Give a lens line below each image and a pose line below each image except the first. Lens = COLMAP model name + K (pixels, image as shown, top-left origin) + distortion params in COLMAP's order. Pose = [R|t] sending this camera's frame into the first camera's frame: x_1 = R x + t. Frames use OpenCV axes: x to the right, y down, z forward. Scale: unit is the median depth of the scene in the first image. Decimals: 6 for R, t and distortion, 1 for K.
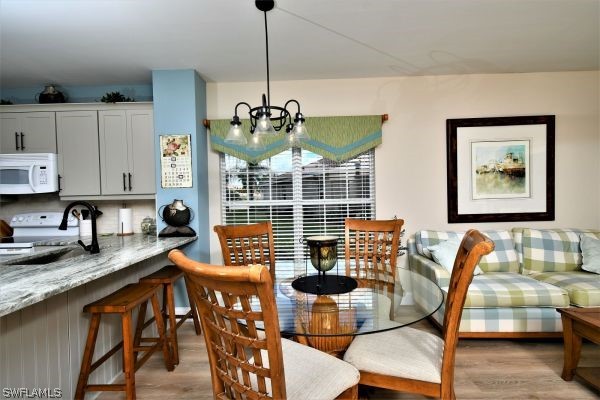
lens RADIAL K [[286.8, 0, 300.9], [0, 286.8, 201.0], [0, 0, 1]] dist [0.002752, -0.000273]
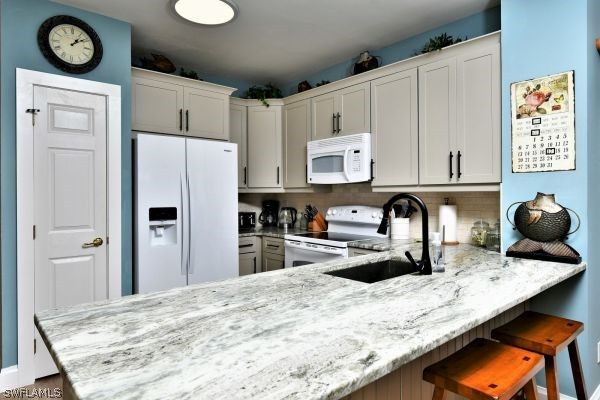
lens RADIAL K [[378.8, 0, 300.6], [0, 378.8, 194.0], [0, 0, 1]] dist [0.002466, 0.000537]
pose [[0.666705, 0.016880, -0.745131, -0.194270], [-0.021131, 0.999770, 0.003742, 0.004605], [0.745022, 0.013250, 0.666908, 0.159239]]
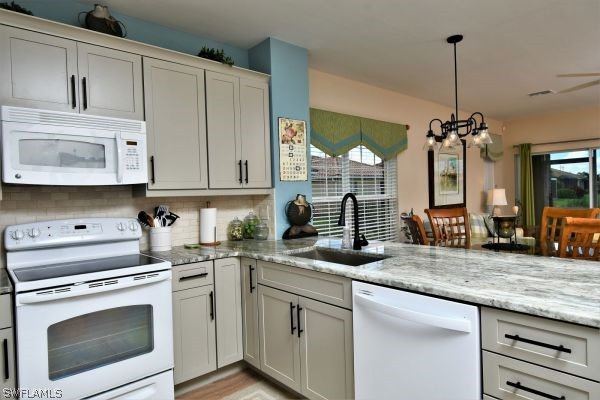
lens RADIAL K [[360.5, 0, 300.0], [0, 360.5, 200.0], [0, 0, 1]] dist [0.001768, -0.001052]
pose [[0.739711, -0.011204, 0.672832, -1.144977], [0.022925, 0.999701, -0.008557, 0.020325], [-0.672534, 0.021755, 0.739746, 0.191597]]
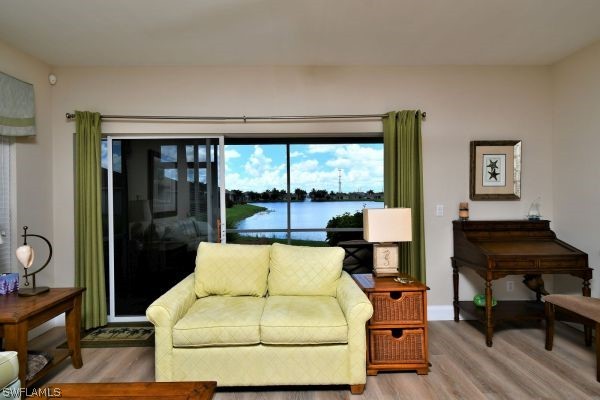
lens RADIAL K [[292.6, 0, 294.0], [0, 292.6, 199.7], [0, 0, 1]] dist [0.003691, 0.000348]
pose [[-0.032603, 0.017601, 0.999313, 0.540174], [0.023500, 0.999582, -0.016839, -0.014460], [-0.999192, 0.022935, -0.033003, 0.297899]]
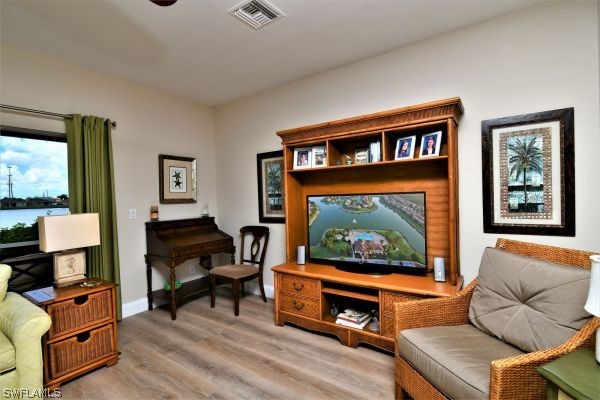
lens RADIAL K [[286.8, 0, 300.9], [0, 286.8, 201.0], [0, 0, 1]] dist [0.002752, -0.000273]
pose [[-0.828543, 0.037002, 0.558702, 0.398802], [0.052183, 0.998574, 0.011252, -0.011150], [-0.557489, 0.038477, -0.829292, 0.307675]]
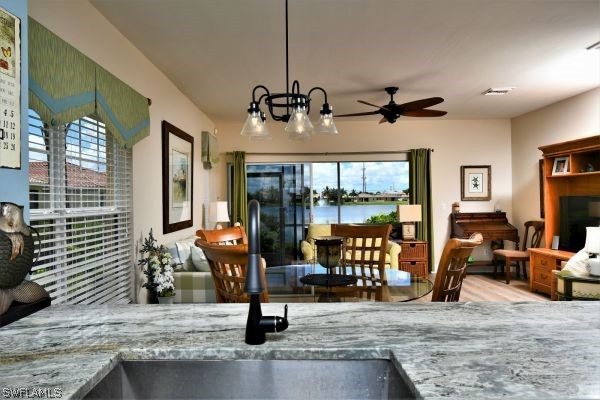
lens RADIAL K [[419.1, 0, 284.0], [0, 419.1, 198.4], [0, 0, 1]] dist [0.005103, 0.002311]
pose [[0.001392, 0.026976, 0.999635, -0.889117], [0.025777, 0.999303, -0.027002, 0.009866], [-0.999667, 0.025805, 0.000696, 0.677932]]
